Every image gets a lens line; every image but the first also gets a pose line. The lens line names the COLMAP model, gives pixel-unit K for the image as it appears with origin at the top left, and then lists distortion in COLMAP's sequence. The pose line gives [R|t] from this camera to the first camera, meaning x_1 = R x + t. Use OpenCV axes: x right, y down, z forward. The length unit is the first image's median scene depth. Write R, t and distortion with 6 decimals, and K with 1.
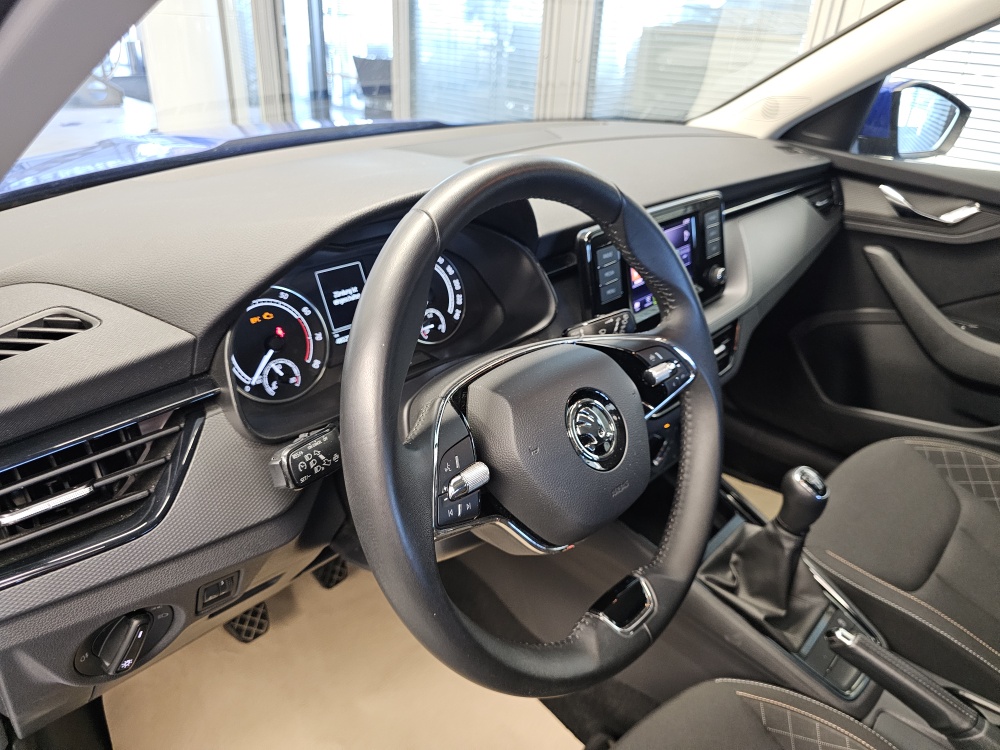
lens RADIAL K [[679.1, 0, 499.1], [0, 679.1, 369.1], [0, 0, 1]] dist [0.032915, -0.047139]
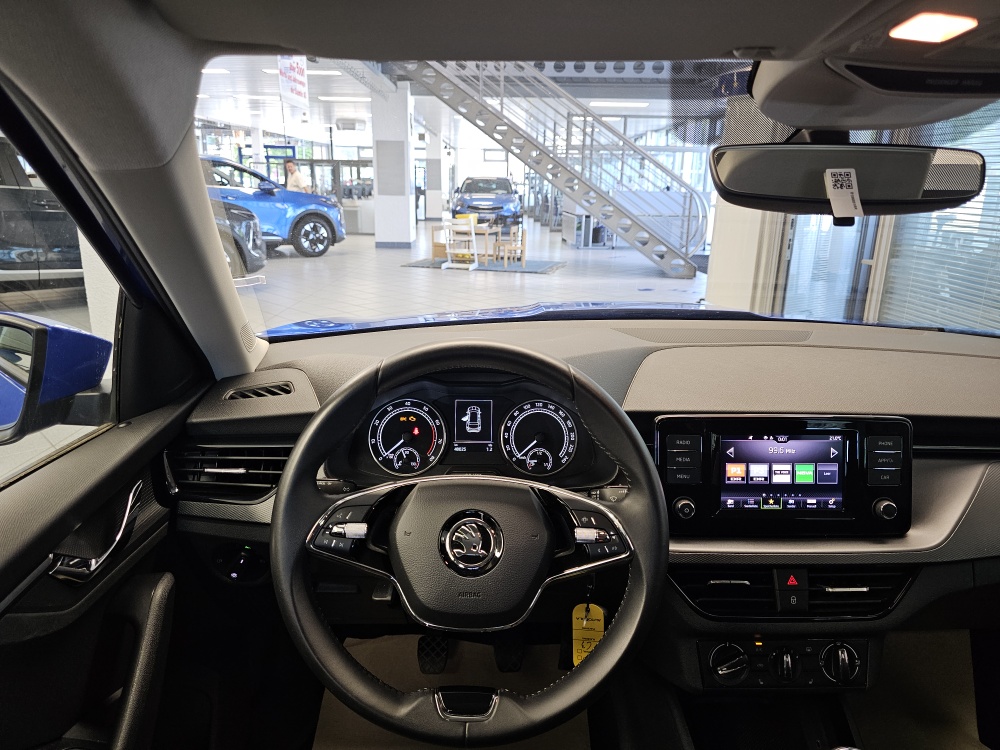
lens RADIAL K [[670.7, 0, 495.8], [0, 670.7, 367.8], [0, 0, 1]] dist [0.077464, -0.105332]
pose [[0.690076, 0.155090, -0.706924, 0.687470], [-0.317719, 0.942534, -0.103368, -0.072454], [0.650269, 0.295934, 0.699695, 0.020256]]
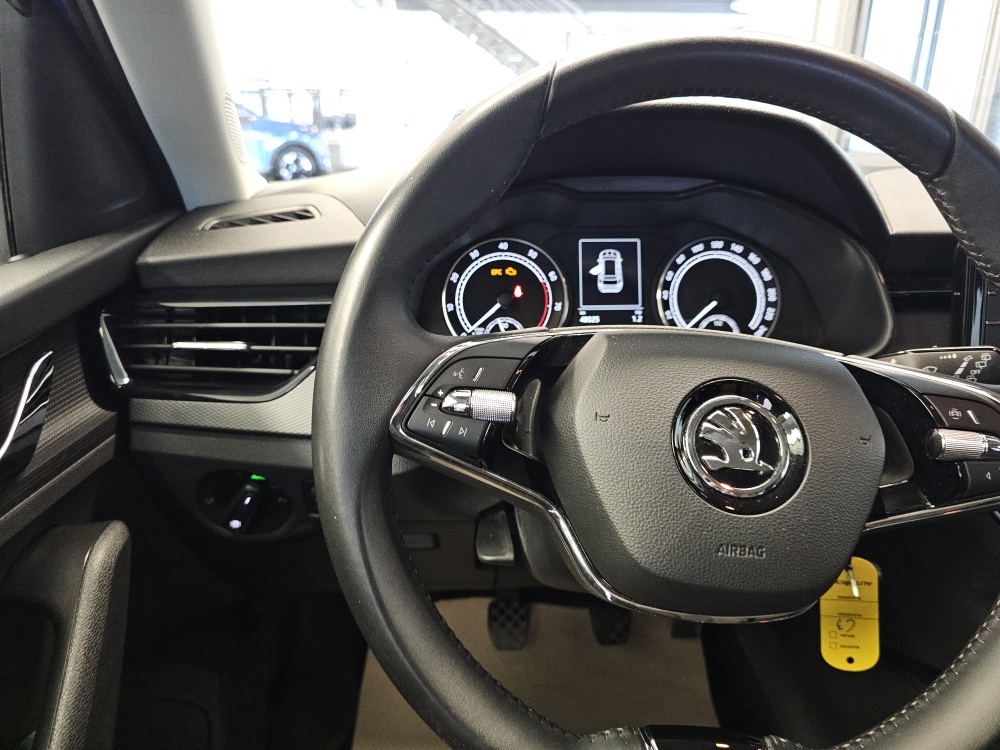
lens RADIAL K [[689.8, 0, 503.1], [0, 689.8, 375.8], [0, 0, 1]] dist [0.021608, -0.046447]
pose [[0.708327, 0.201676, -0.676461, 0.267436], [-0.297354, 0.954390, -0.026826, 0.072260], [0.640198, 0.220151, 0.735990, 0.259841]]
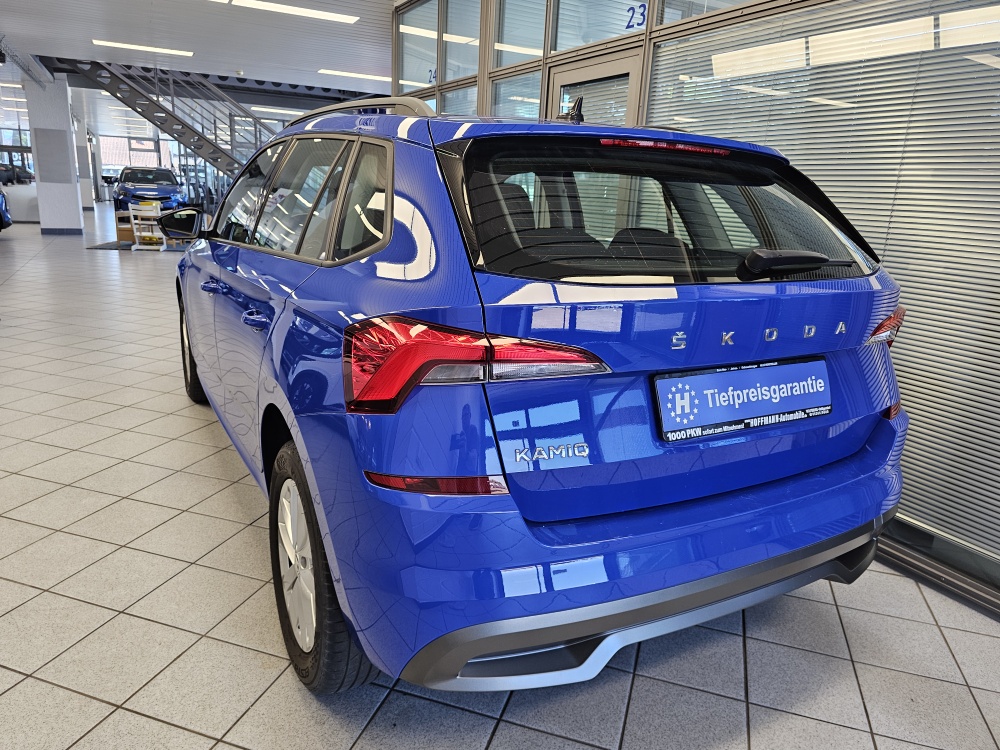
lens RADIAL K [[689.8, 0, 503.1], [0, 689.8, 375.8], [0, 0, 1]] dist [0.021608, -0.046447]
pose [[0.948623, 0.082533, -0.305456, 2.799992], [-0.151464, 0.966035, -0.209367, 1.652400], [0.277802, 0.244876, 0.928903, -3.086815]]
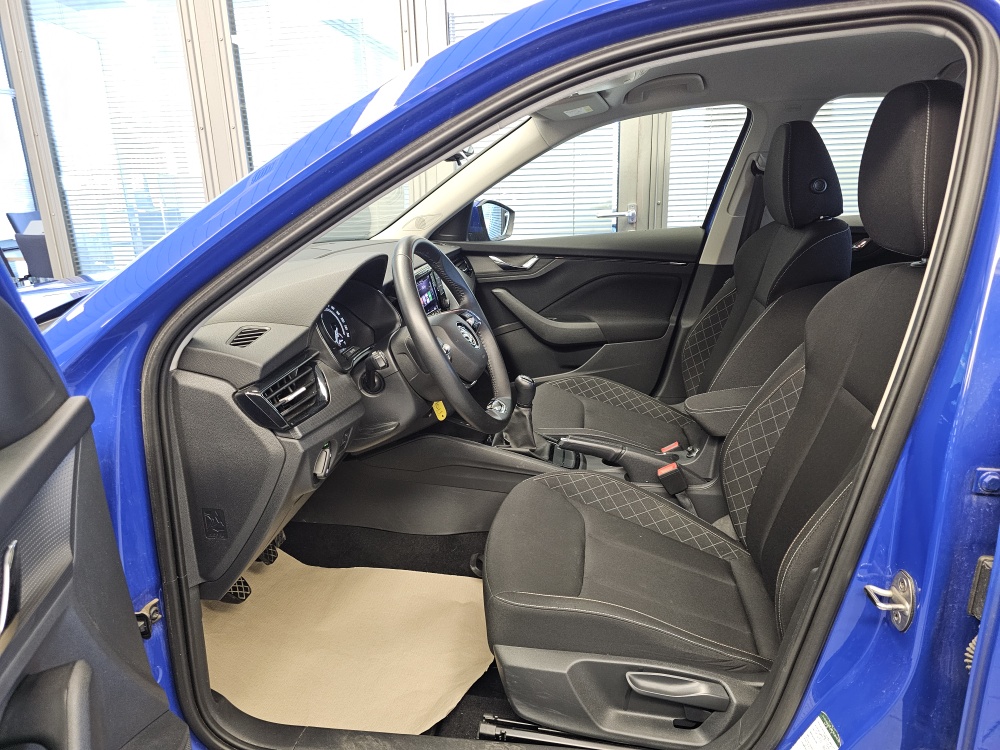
lens RADIAL K [[670.7, 0, 495.8], [0, 670.7, 367.8], [0, 0, 1]] dist [0.077464, -0.105332]
pose [[0.815565, -0.224090, 0.533514, -0.731846], [0.321426, 0.942092, -0.095650, 0.308234], [-0.481185, 0.249494, 0.840365, -0.708134]]
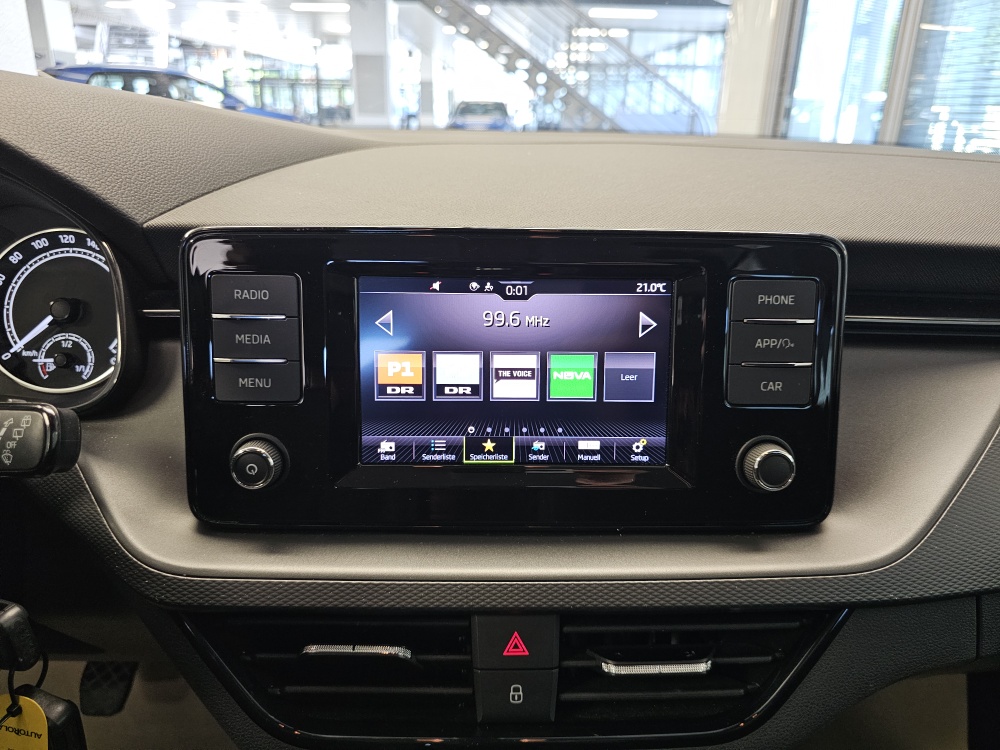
lens RADIAL K [[689.8, 0, 503.1], [0, 689.8, 375.8], [0, 0, 1]] dist [0.021608, -0.046447]
pose [[0.687458, 0.223155, -0.691089, 0.561062], [-0.321998, 0.946627, -0.014637, -0.161948], [0.650937, 0.232592, 0.722622, 0.801508]]
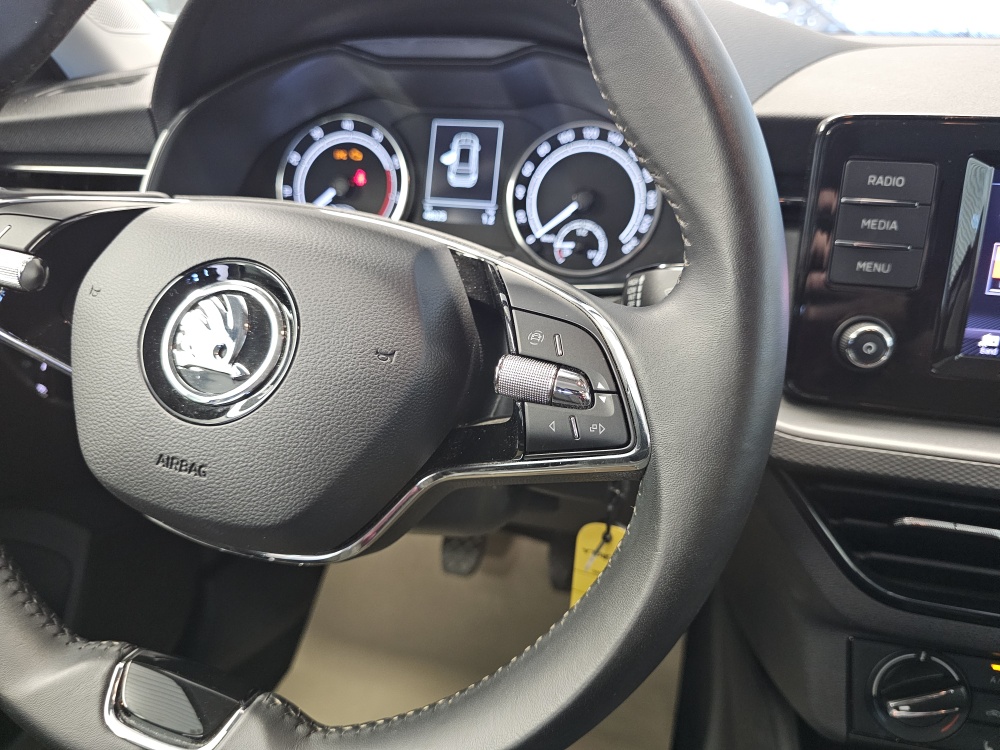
lens RADIAL K [[702.0, 0, 517.1], [0, 702.0, 377.0], [0, 0, 1]] dist [-0.004974, -0.004101]
pose [[0.484023, 0.341393, -0.805712, 0.440219], [-0.387032, 0.909320, 0.152788, -0.031141], [0.784811, 0.237884, 0.572262, 0.589287]]
